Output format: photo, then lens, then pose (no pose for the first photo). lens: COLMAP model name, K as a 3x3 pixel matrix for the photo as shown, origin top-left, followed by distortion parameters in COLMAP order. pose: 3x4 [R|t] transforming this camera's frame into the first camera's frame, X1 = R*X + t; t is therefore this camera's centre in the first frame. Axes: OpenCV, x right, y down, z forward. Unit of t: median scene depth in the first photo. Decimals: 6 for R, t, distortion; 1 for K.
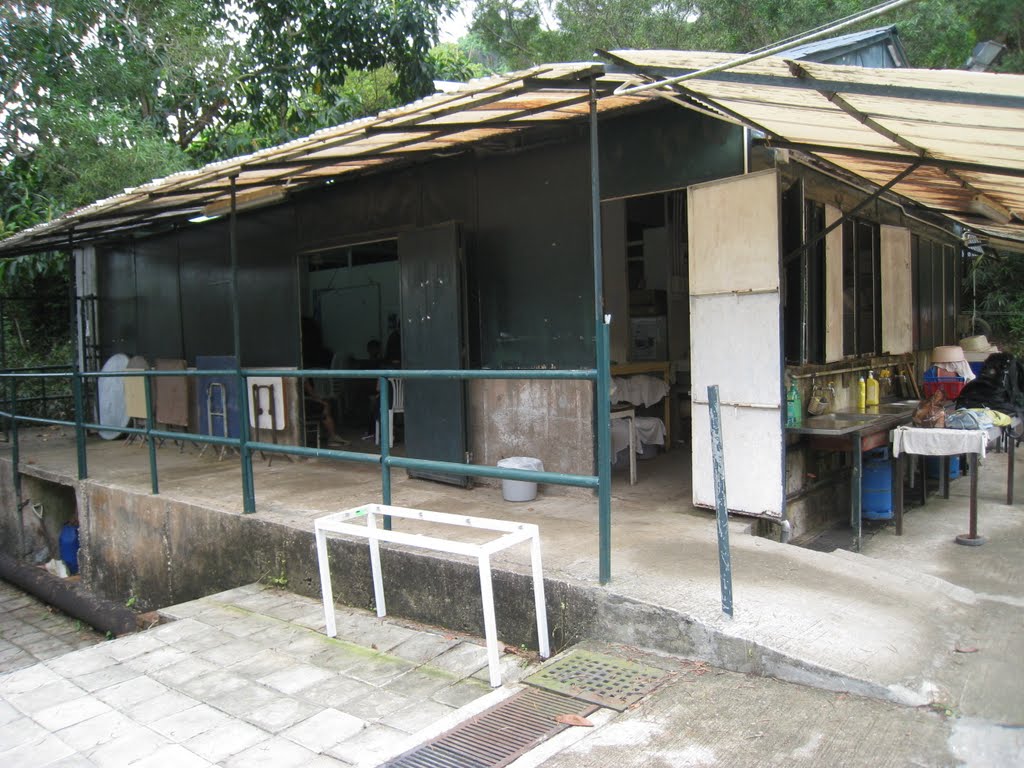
lens RADIAL K [[858.2, 0, 512.9], [0, 858.2, 385.4], [0, 0, 1]] dist [-0.166857, 0.085580]
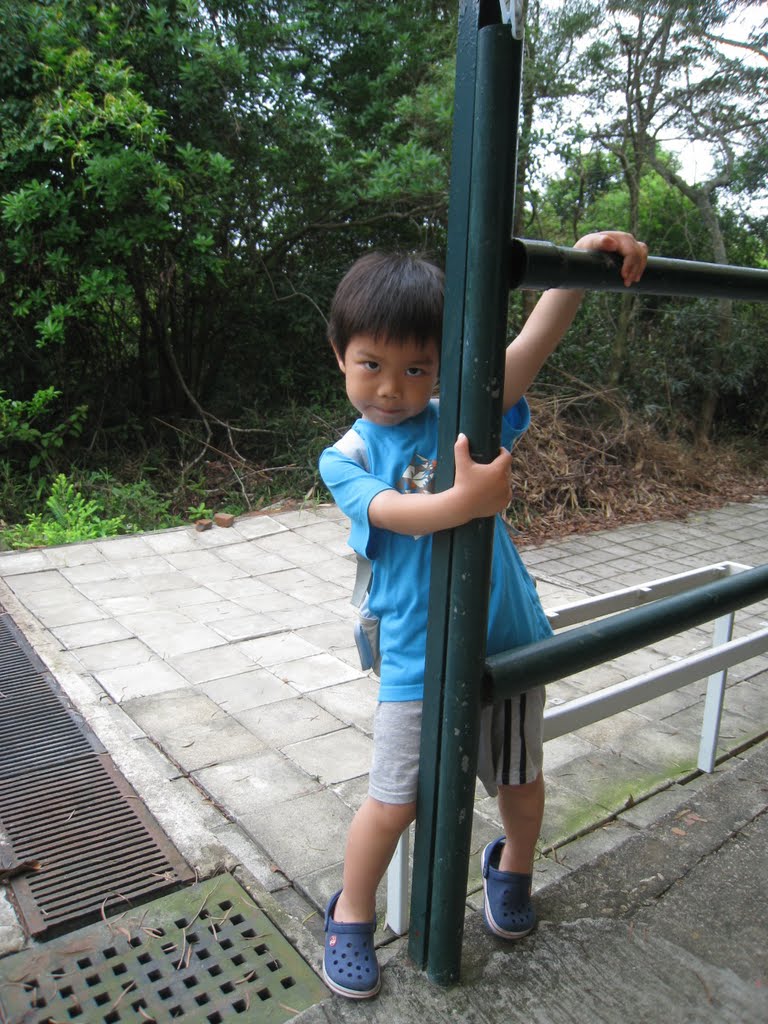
lens RADIAL K [[858.2, 0, 384.3], [0, 858.2, 512.0], [0, 0, 1]] dist [-0.166857, 0.085580]
pose [[-0.265591, 0.261732, -0.927878, 0.386316], [-0.073175, 0.954195, 0.290100, -0.003640], [0.961305, 0.144945, -0.234274, 1.166746]]
